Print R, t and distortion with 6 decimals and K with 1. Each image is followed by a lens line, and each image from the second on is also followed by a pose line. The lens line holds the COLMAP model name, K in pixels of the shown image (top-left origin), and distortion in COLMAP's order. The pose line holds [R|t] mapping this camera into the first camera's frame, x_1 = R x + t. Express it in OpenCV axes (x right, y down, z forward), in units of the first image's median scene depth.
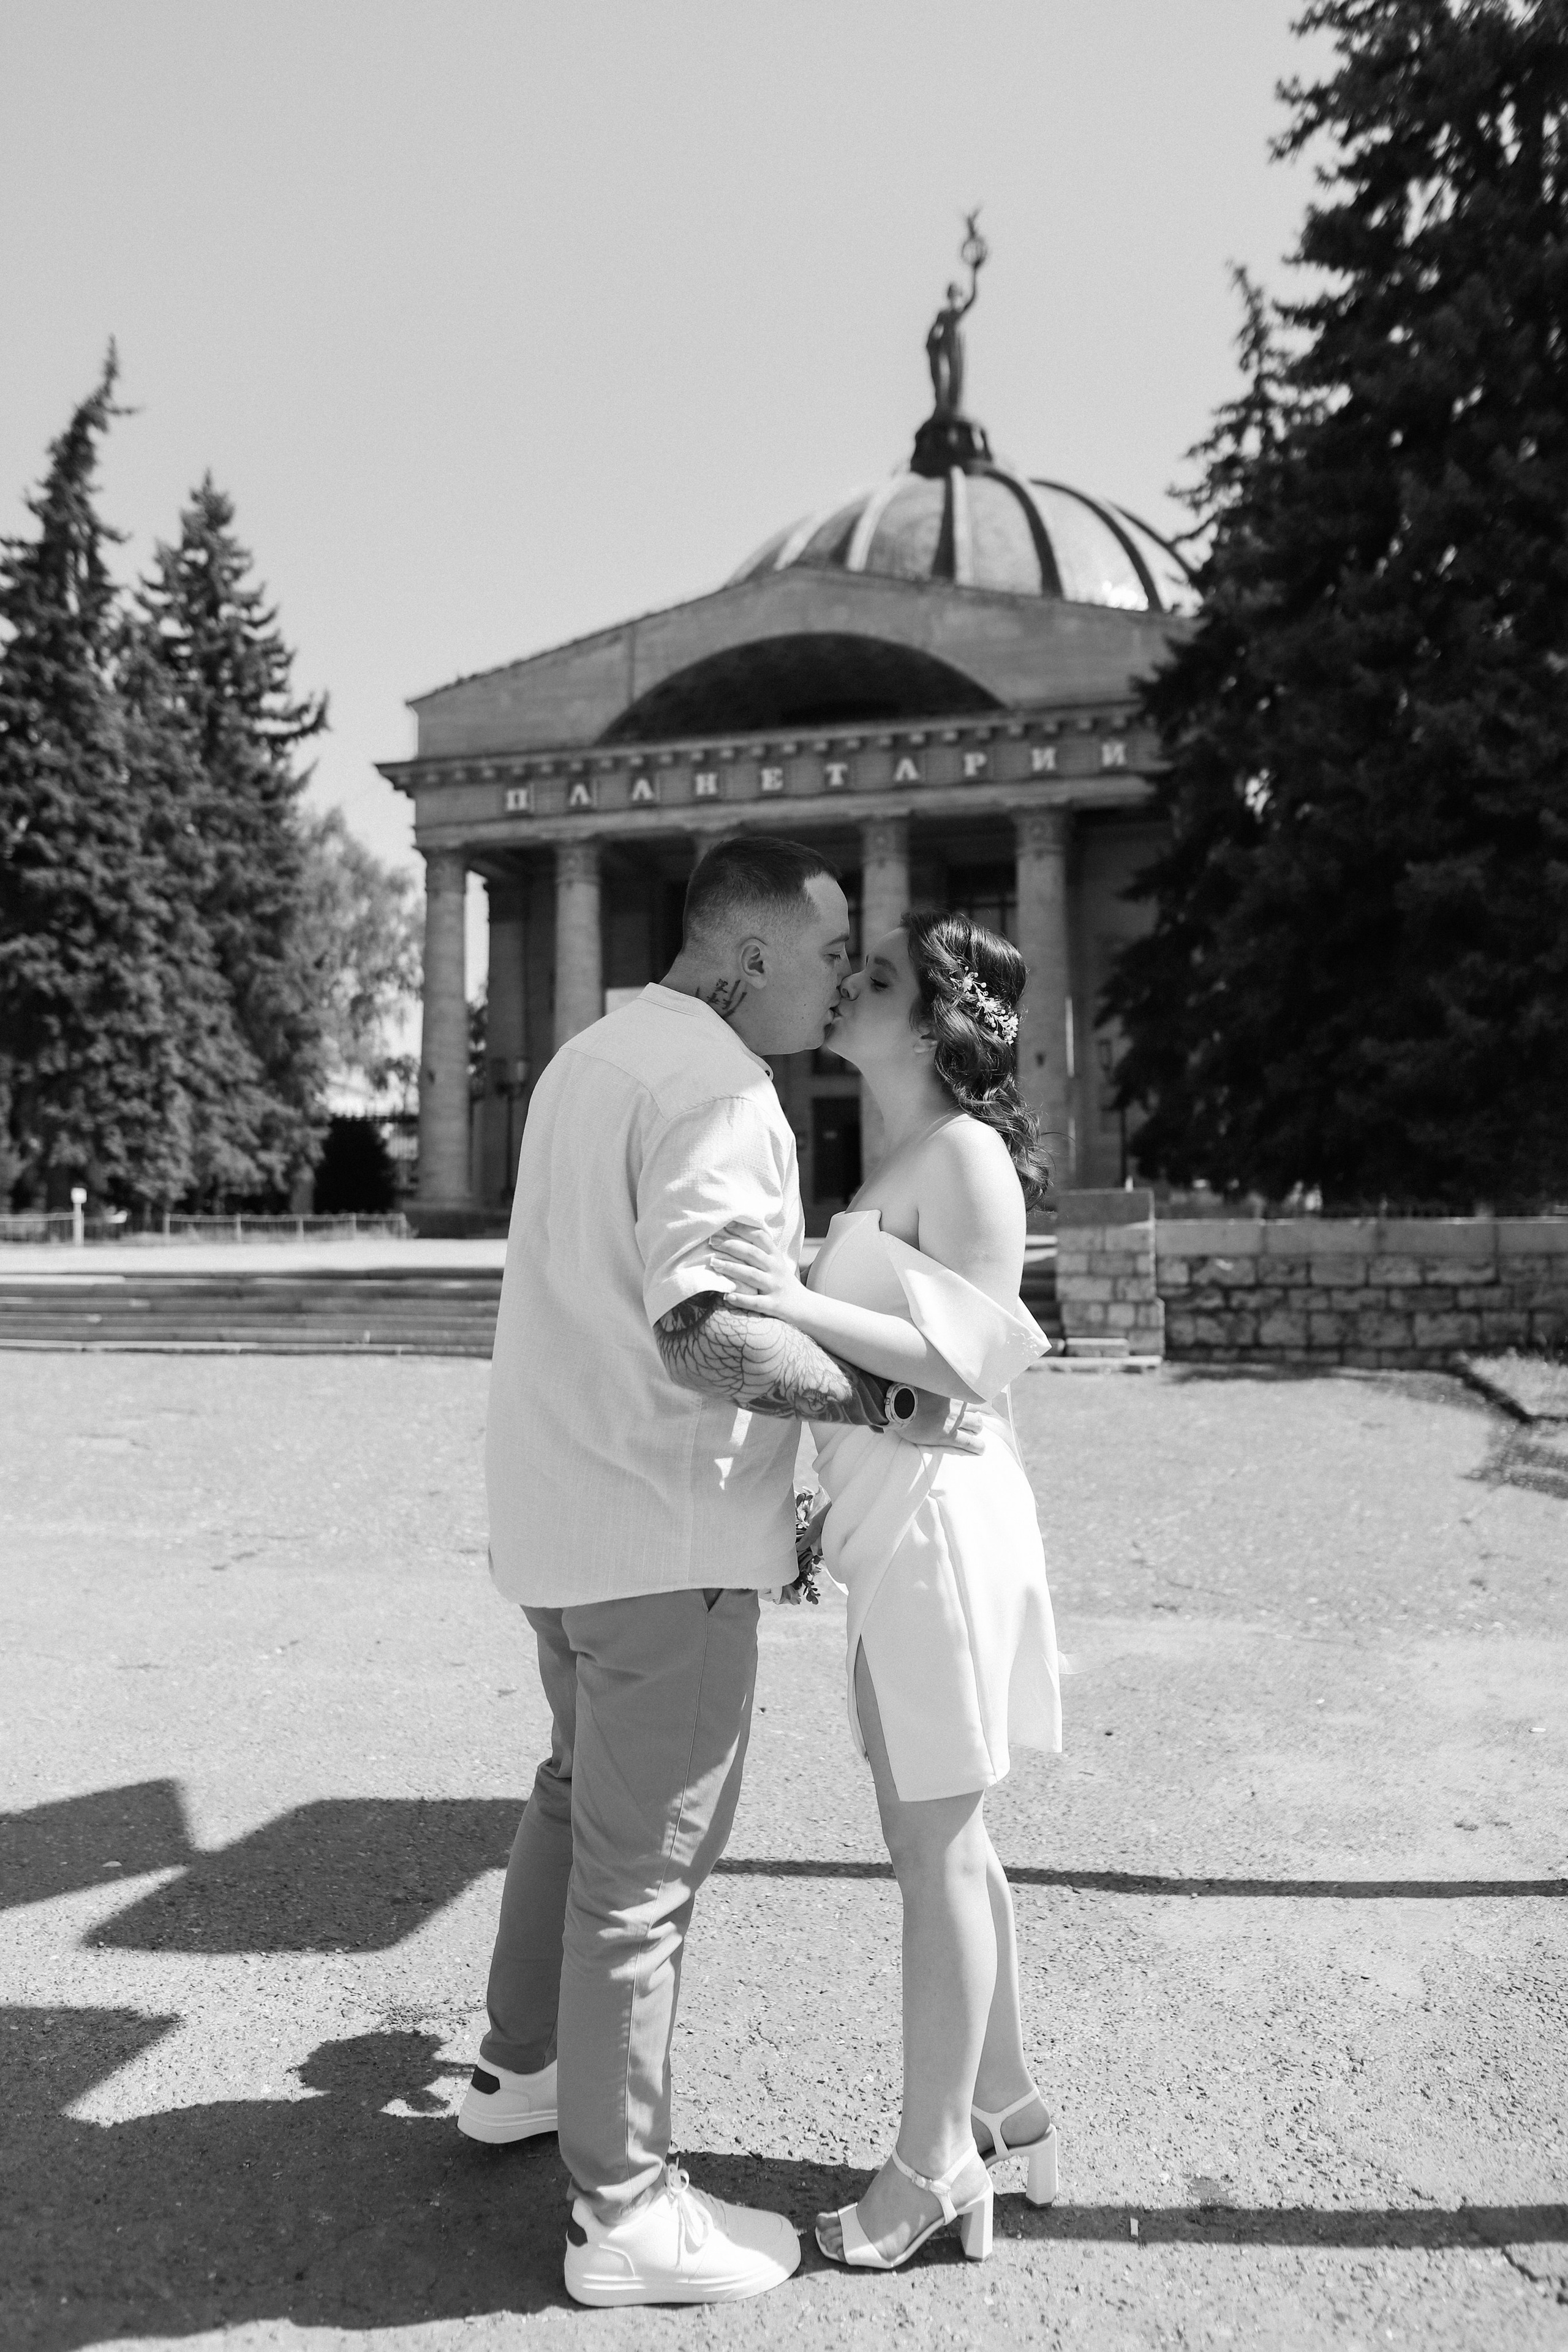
lens RADIAL K [[1620.7, 0, 786.1], [0, 1620.7, 1176.1], [0, 0, 1]] dist [-0.060518, 0.061694]
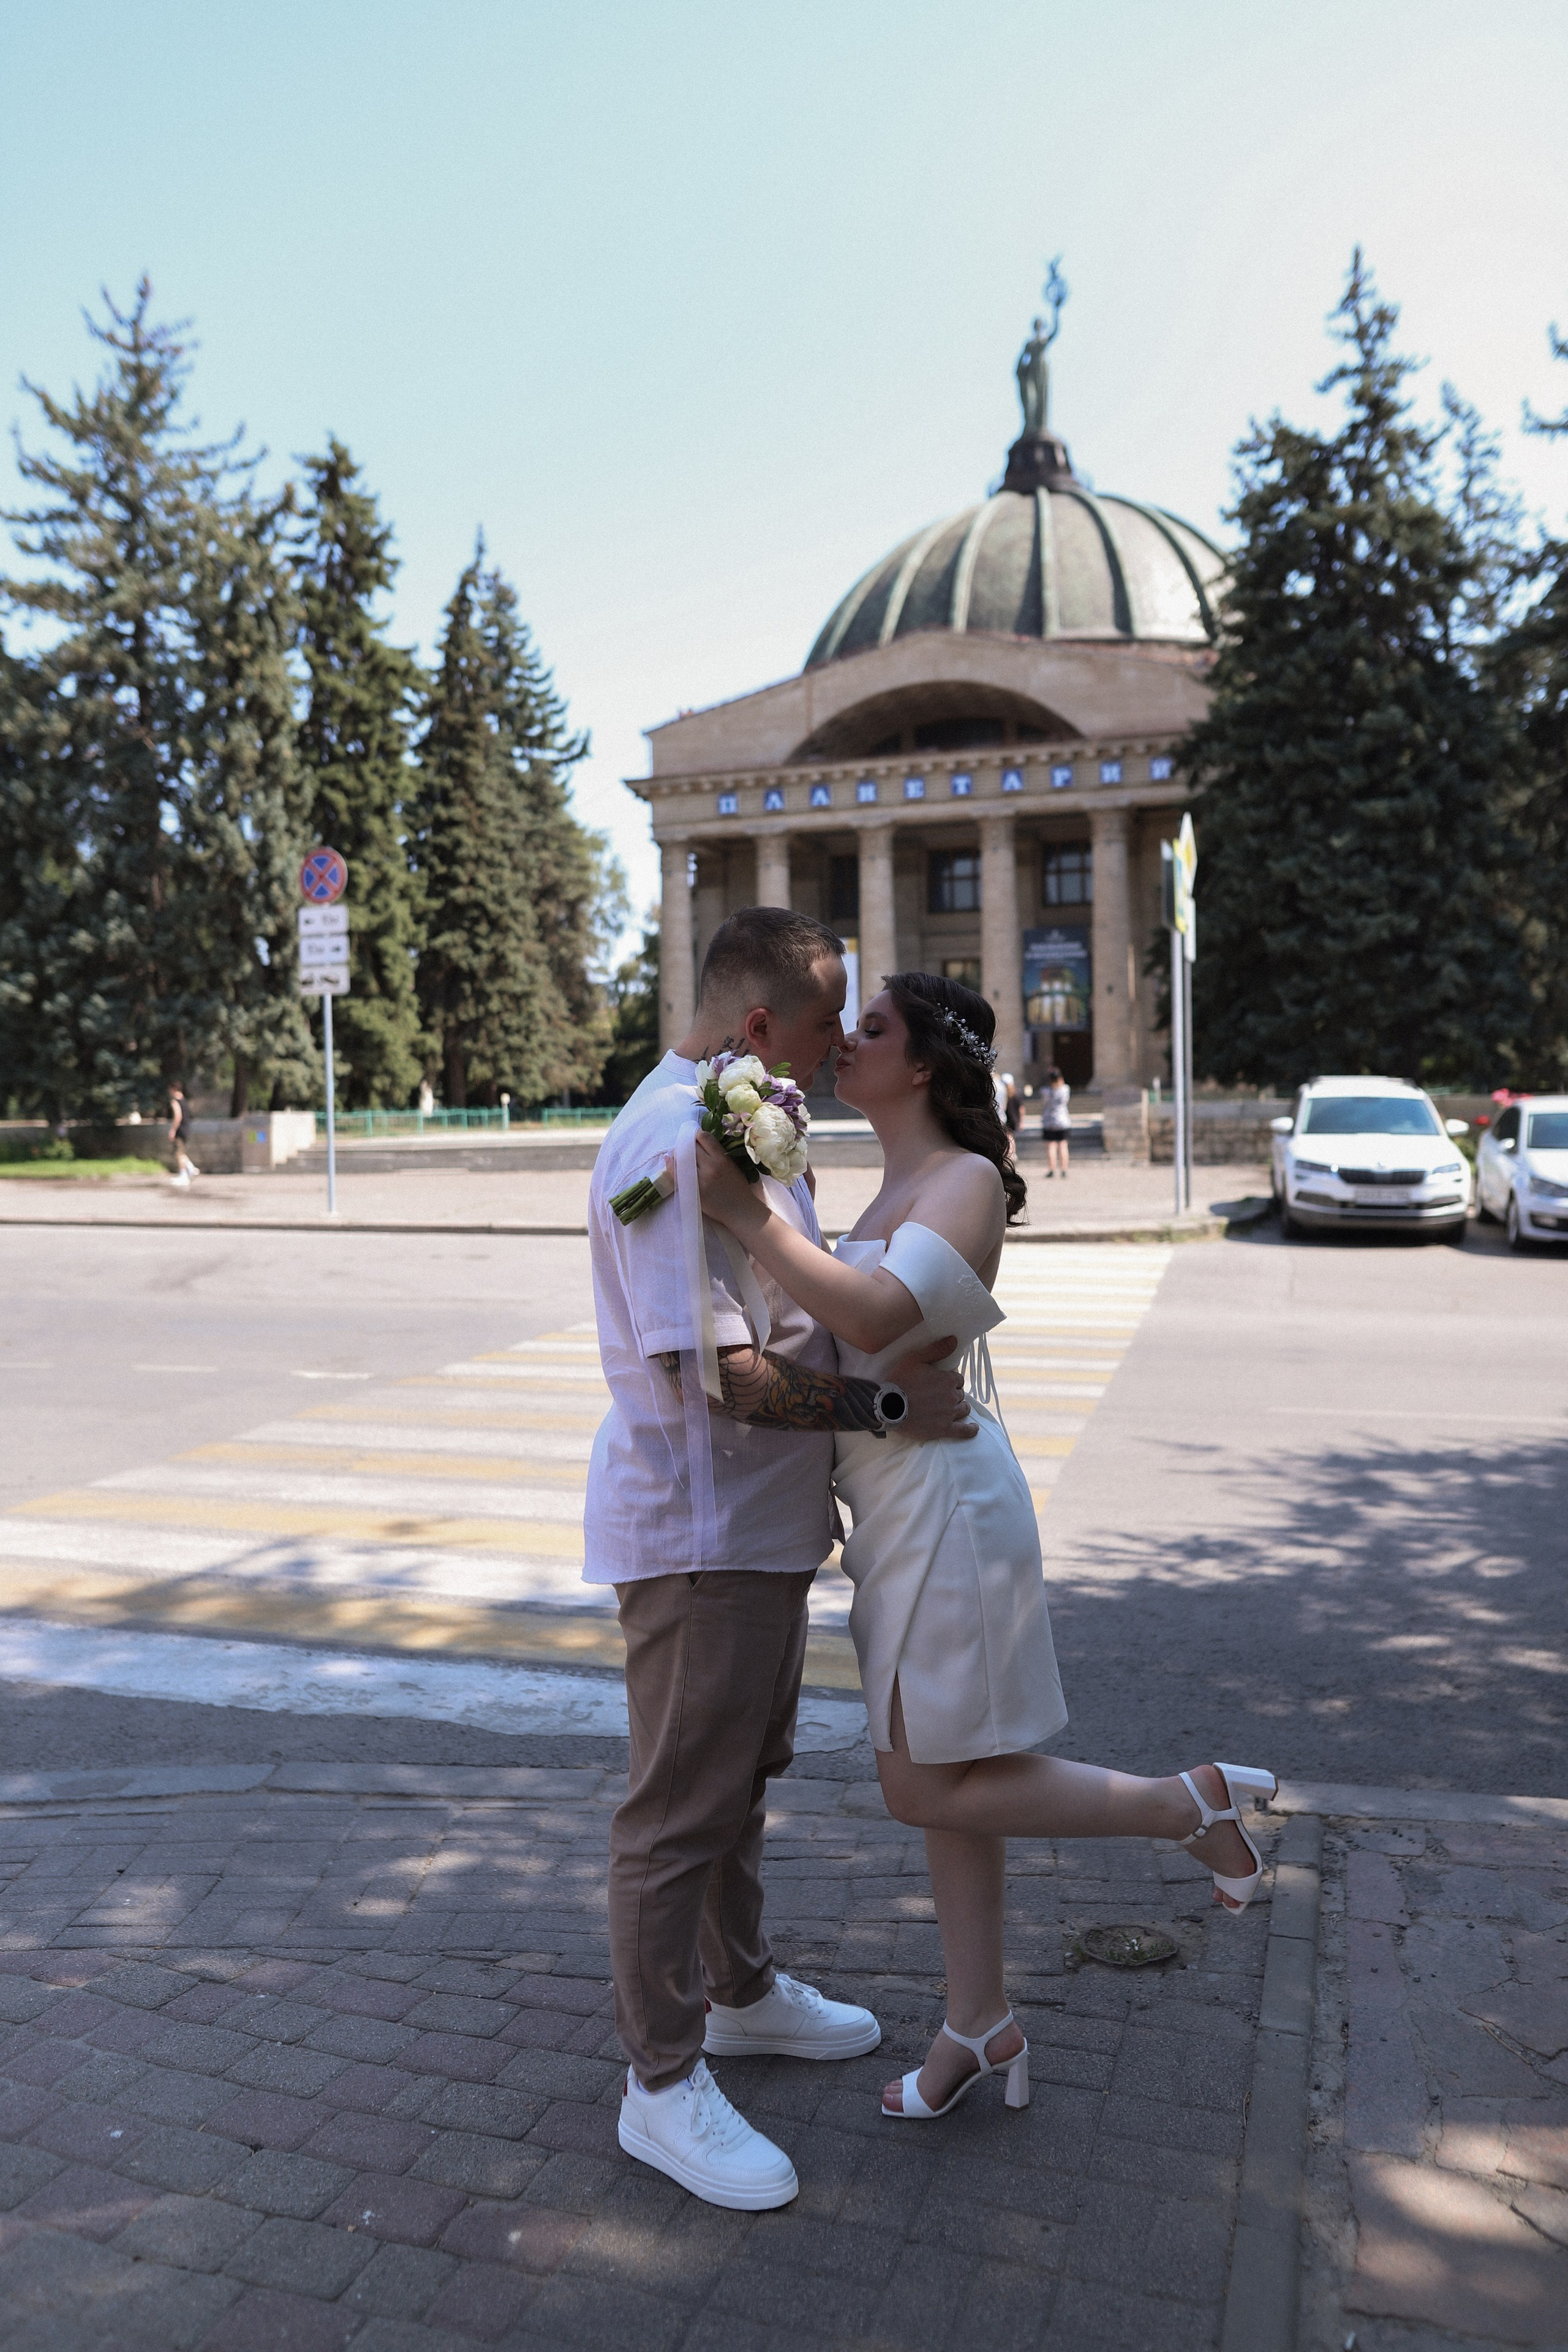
lens RADIAL K [[1618.5, 0, 785.8], [0, 1618.5, 1177.7], [0, 0, 1]] dist [-0.059196, 0.057111]
pose [[0.998521, -0.014557, -0.052392, -0.053132], [0.018209, 0.997386, 0.069926, -0.011777], [0.051237, -0.070777, 0.996175, -0.422571]]
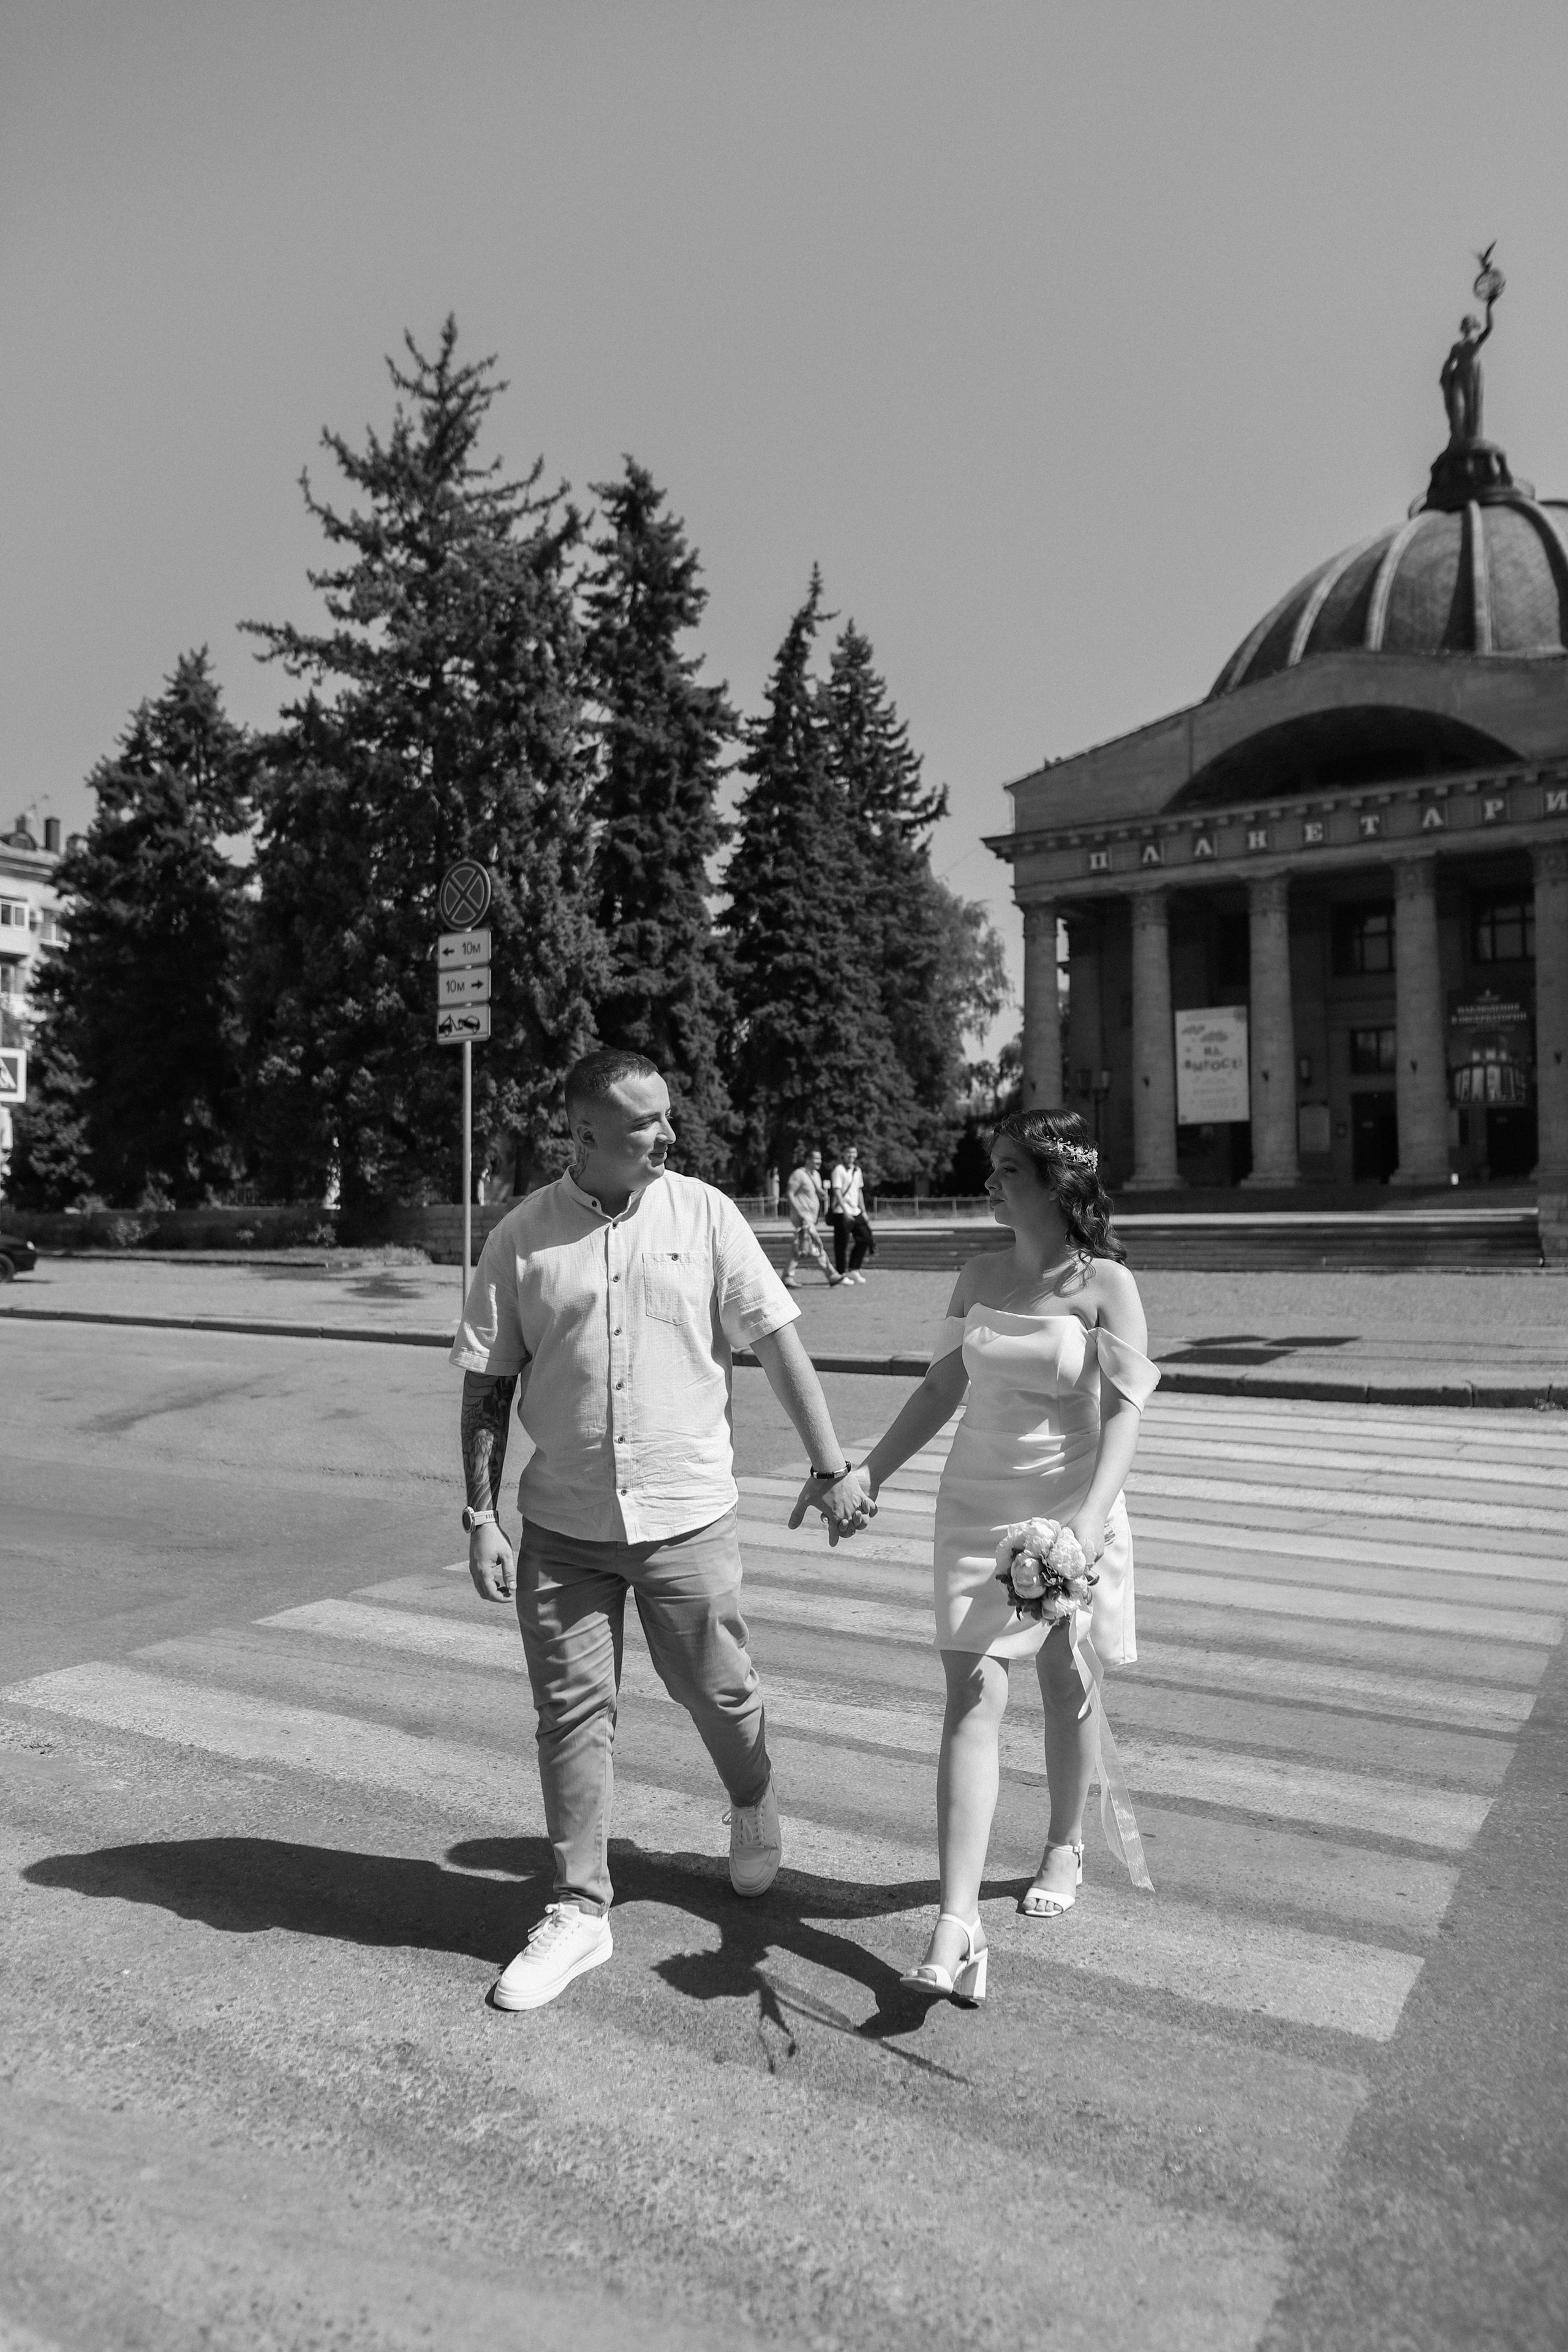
lens RADIAL K [[1618.5, 0, 785.8], [0, 1618.5, 1177.7], [0, 0, 1]] dist [-0.059196, 0.057111]
pose [[0.952797, -0.013674, -0.303301, -0.025030], [0.017025, 0.999820, 0.008405, -0.004481], [0.303131, -0.013172, 0.952858, -0.273974]]
